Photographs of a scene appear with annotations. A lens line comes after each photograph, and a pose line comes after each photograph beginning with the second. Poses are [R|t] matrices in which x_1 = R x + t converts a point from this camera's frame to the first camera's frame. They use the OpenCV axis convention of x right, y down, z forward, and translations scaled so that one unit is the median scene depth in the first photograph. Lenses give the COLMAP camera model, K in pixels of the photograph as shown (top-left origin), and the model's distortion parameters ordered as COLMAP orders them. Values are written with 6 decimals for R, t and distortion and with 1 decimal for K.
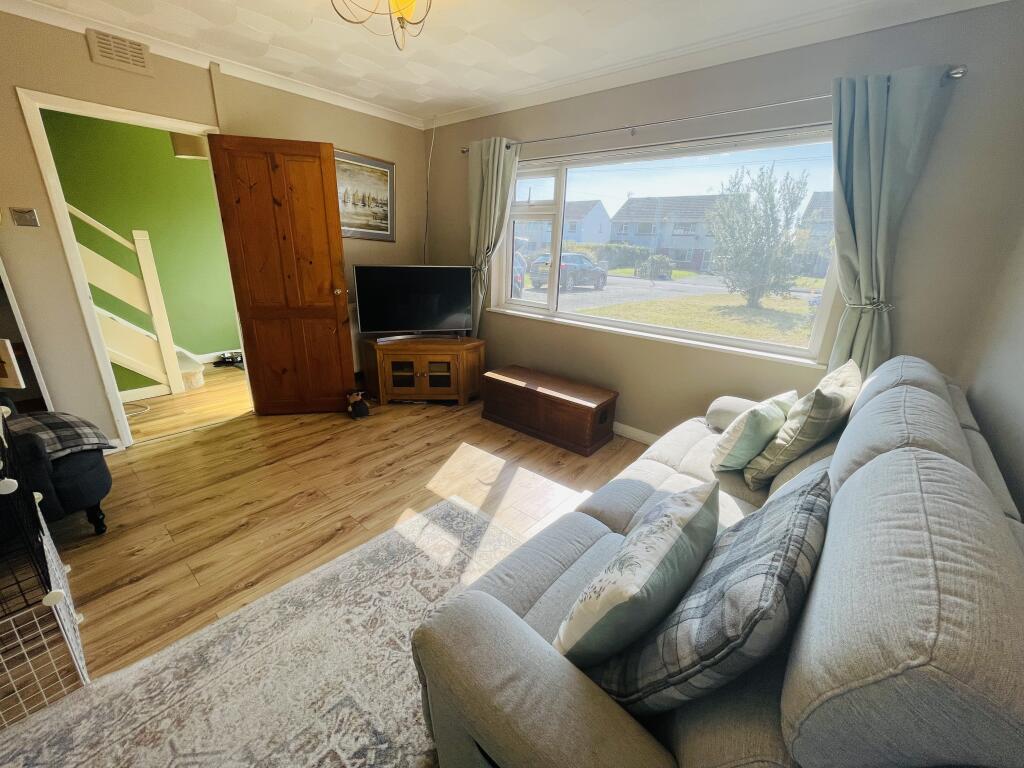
lens RADIAL K [[415.0, 0, 508.7], [0, 415.0, 382.9], [0, 0, 1]] dist [-0.000655, -0.000186]
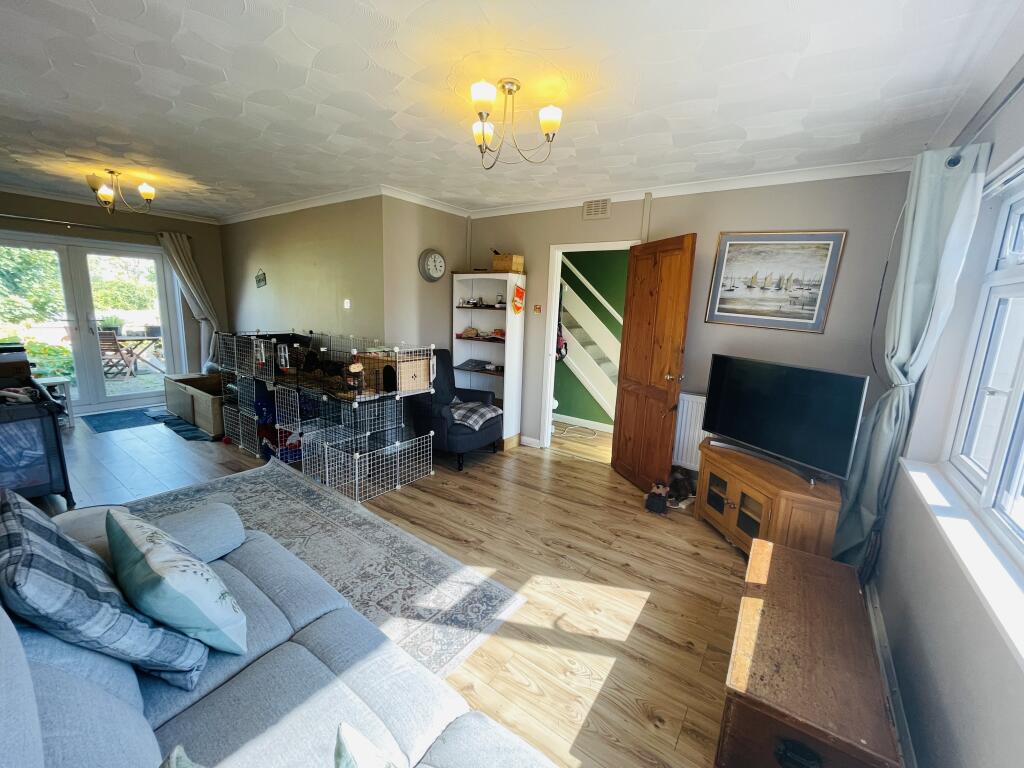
lens RADIAL K [[415.0, 0, 510.3], [0, 415.0, 382.6], [0, 0, 1]] dist [-0.000655, -0.000186]
pose [[0.085745, 0.154014, -0.984341, 0.563402], [-0.355492, 0.927679, 0.114181, -0.207078], [0.930738, 0.340135, 0.134295, 0.587264]]
